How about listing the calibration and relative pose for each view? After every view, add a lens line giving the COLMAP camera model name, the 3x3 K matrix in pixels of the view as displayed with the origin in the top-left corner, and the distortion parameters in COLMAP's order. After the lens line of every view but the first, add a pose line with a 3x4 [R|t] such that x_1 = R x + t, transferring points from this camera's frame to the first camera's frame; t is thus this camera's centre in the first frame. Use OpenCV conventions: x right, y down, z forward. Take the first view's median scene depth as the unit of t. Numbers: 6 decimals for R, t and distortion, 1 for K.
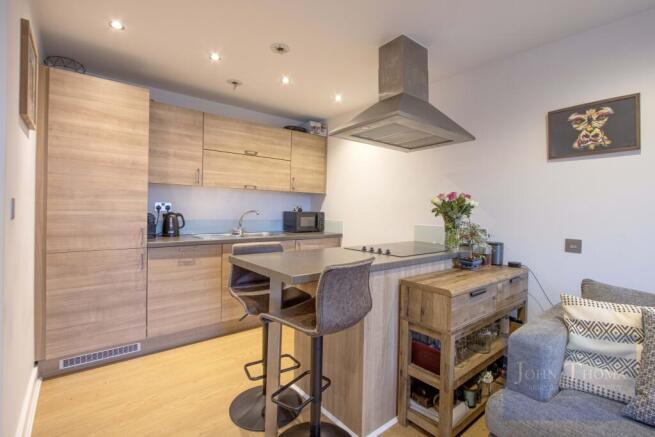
lens RADIAL K [[302.9, 0, 325.1], [0, 302.9, 213.3], [0, 0, 1]] dist [-0.015255, 0.002367]
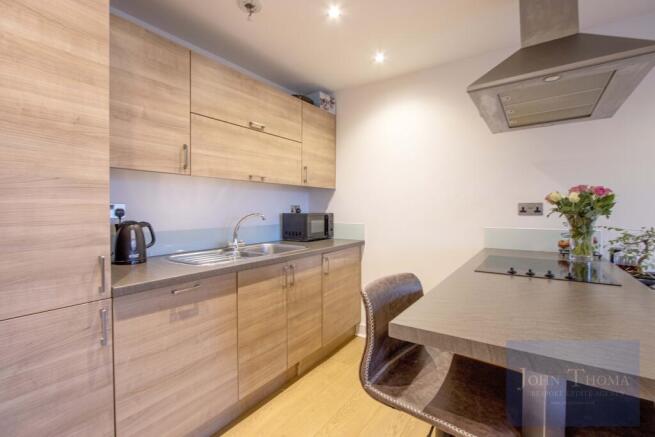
lens RADIAL K [[302.9, 0, 325.3], [0, 302.9, 213.4], [0, 0, 1]] dist [-0.015255, 0.002367]
pose [[0.959772, -0.021693, 0.279940, -0.377631], [0.019022, 0.999744, 0.012255, -0.020055], [-0.280135, -0.006437, 0.959939, 0.421146]]
